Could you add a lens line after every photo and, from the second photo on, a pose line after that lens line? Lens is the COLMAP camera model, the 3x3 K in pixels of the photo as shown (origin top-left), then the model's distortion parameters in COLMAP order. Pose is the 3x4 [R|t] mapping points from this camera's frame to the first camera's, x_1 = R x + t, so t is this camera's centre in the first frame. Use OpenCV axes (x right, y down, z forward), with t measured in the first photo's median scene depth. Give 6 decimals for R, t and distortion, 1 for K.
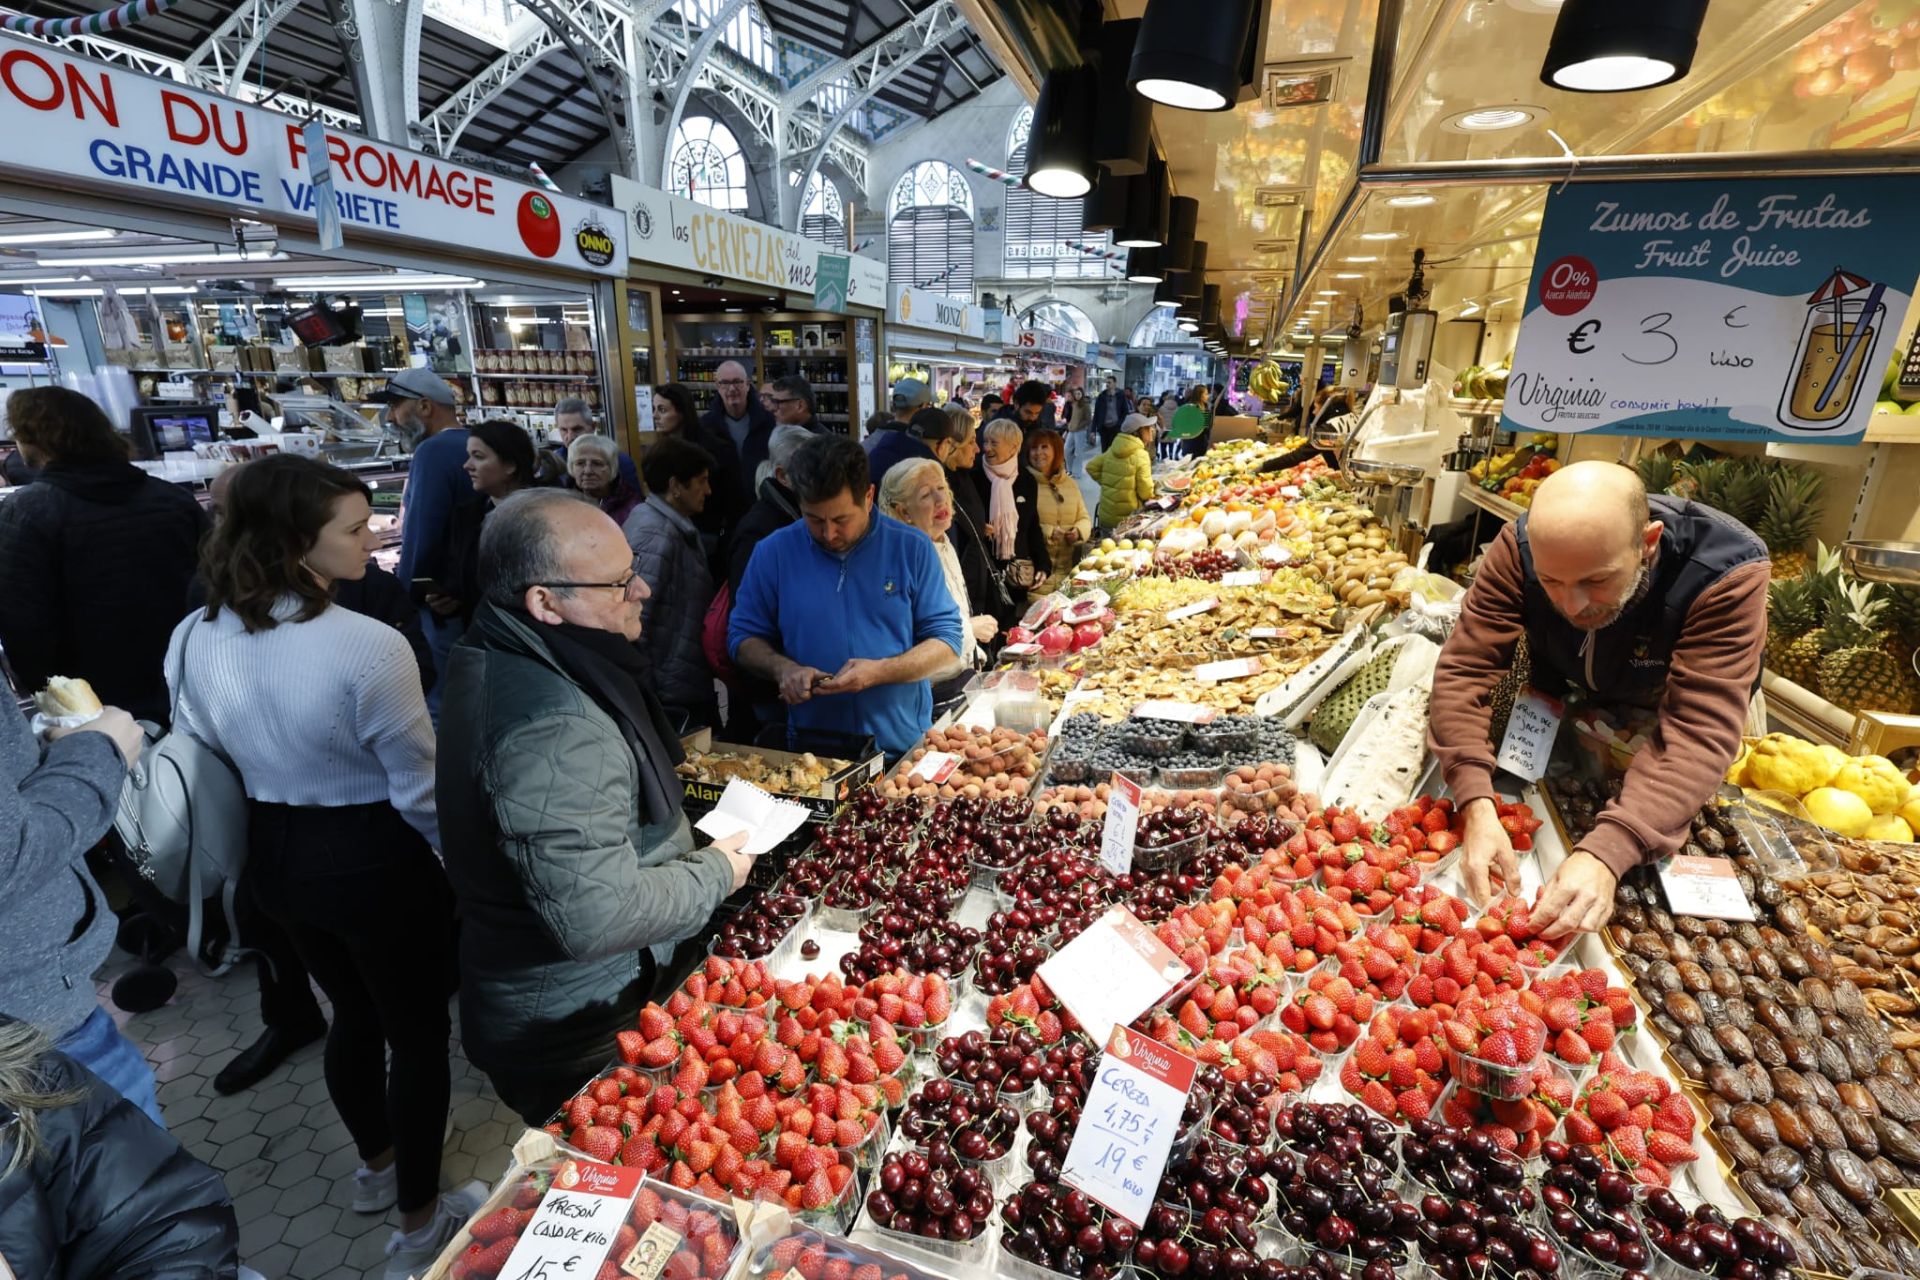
lens RADIAL K [[897.1, 0, 956.6], [0, 897.1, 645.1], [0, 0, 1]] dist [0.001033, 0.001150]
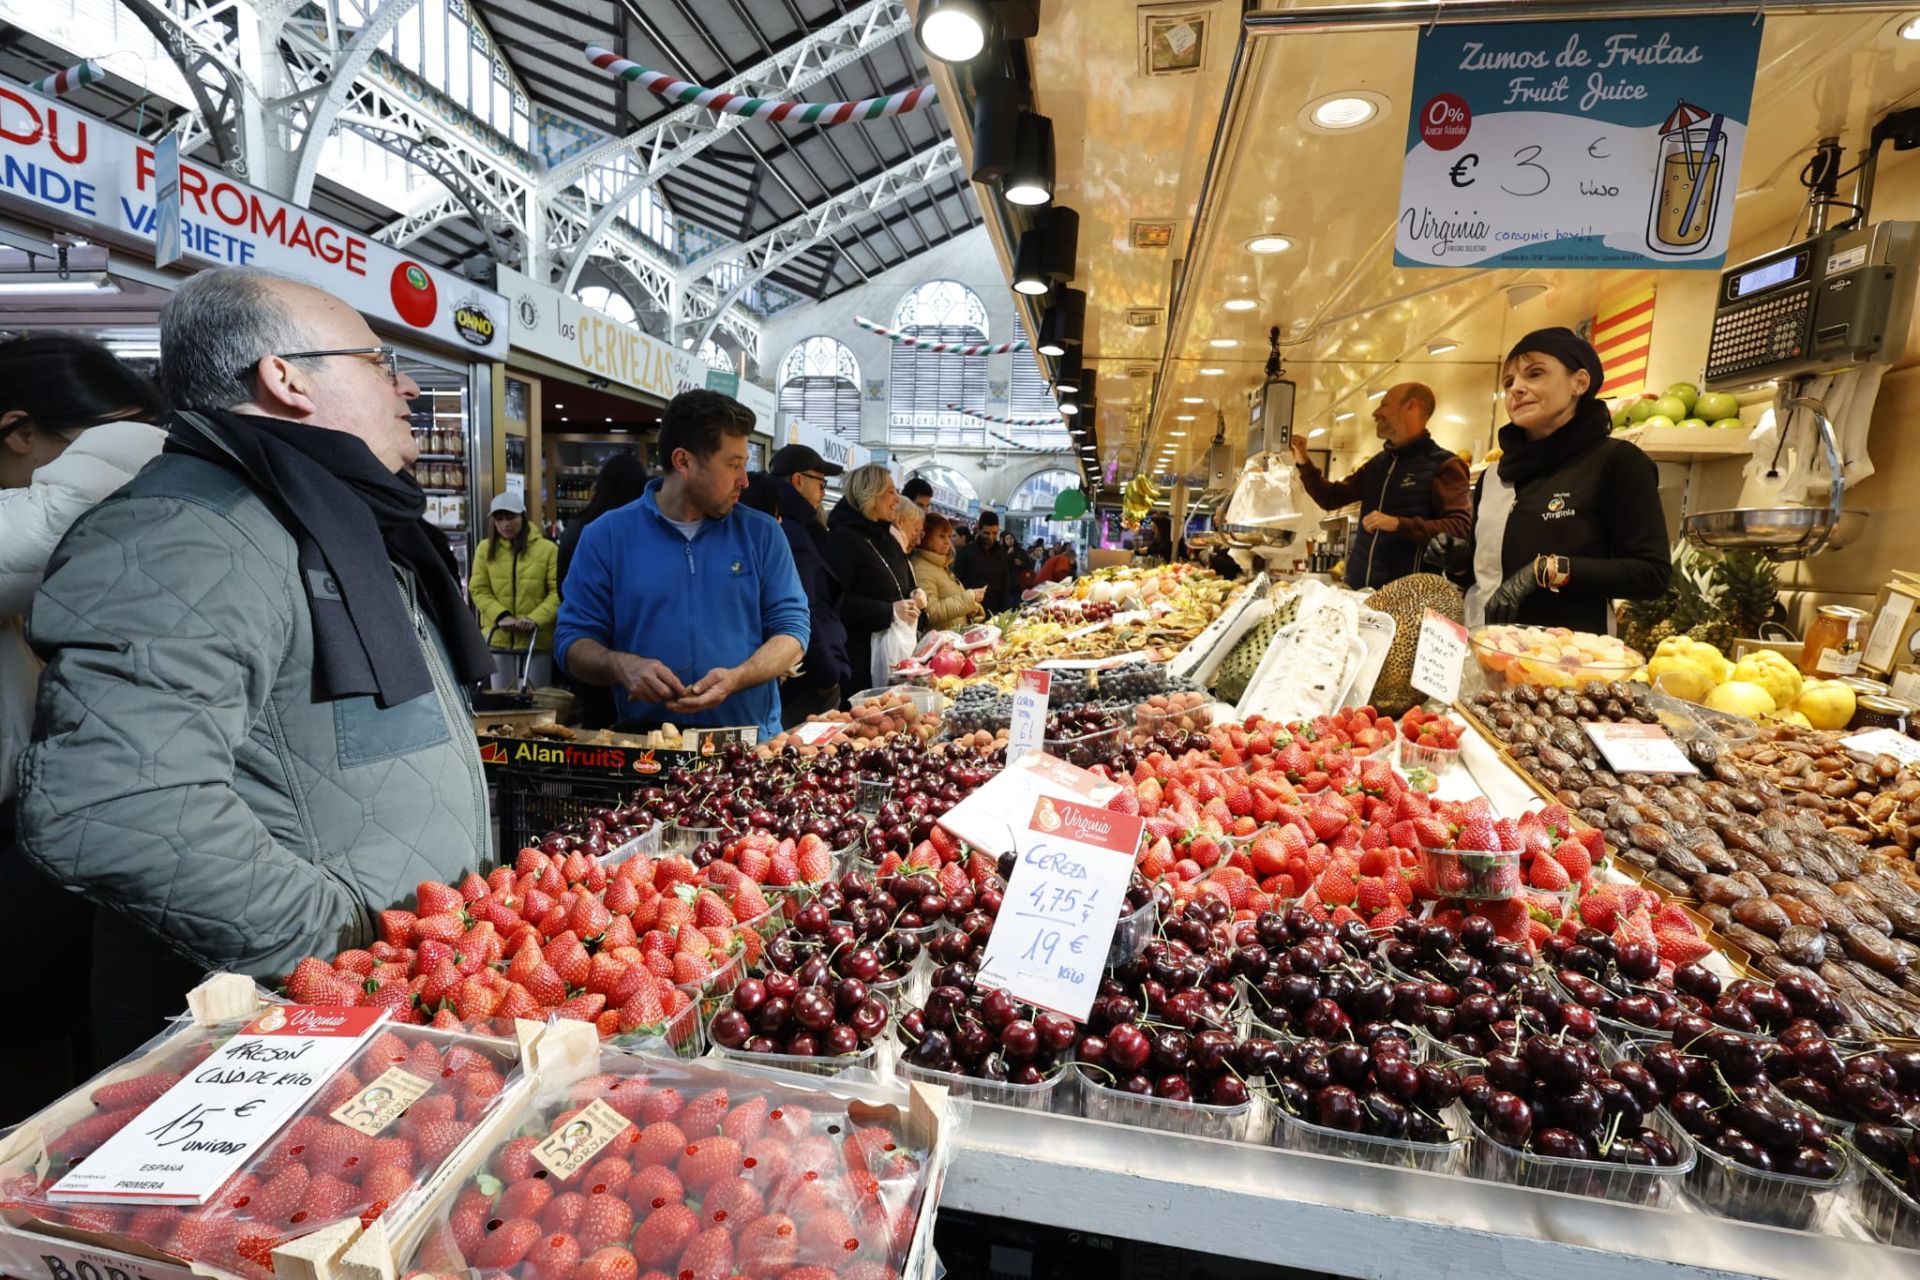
lens RADIAL K [[897.1, 0, 956.6], [0, 897.1, 645.1], [0, 0, 1]] dist [0.001033, 0.001150]
pose [[0.991795, 0.011769, 0.127294, -0.000032], [0.011976, 0.982819, -0.184181, 0.112376], [-0.127274, 0.184195, 0.974615, 0.052868]]
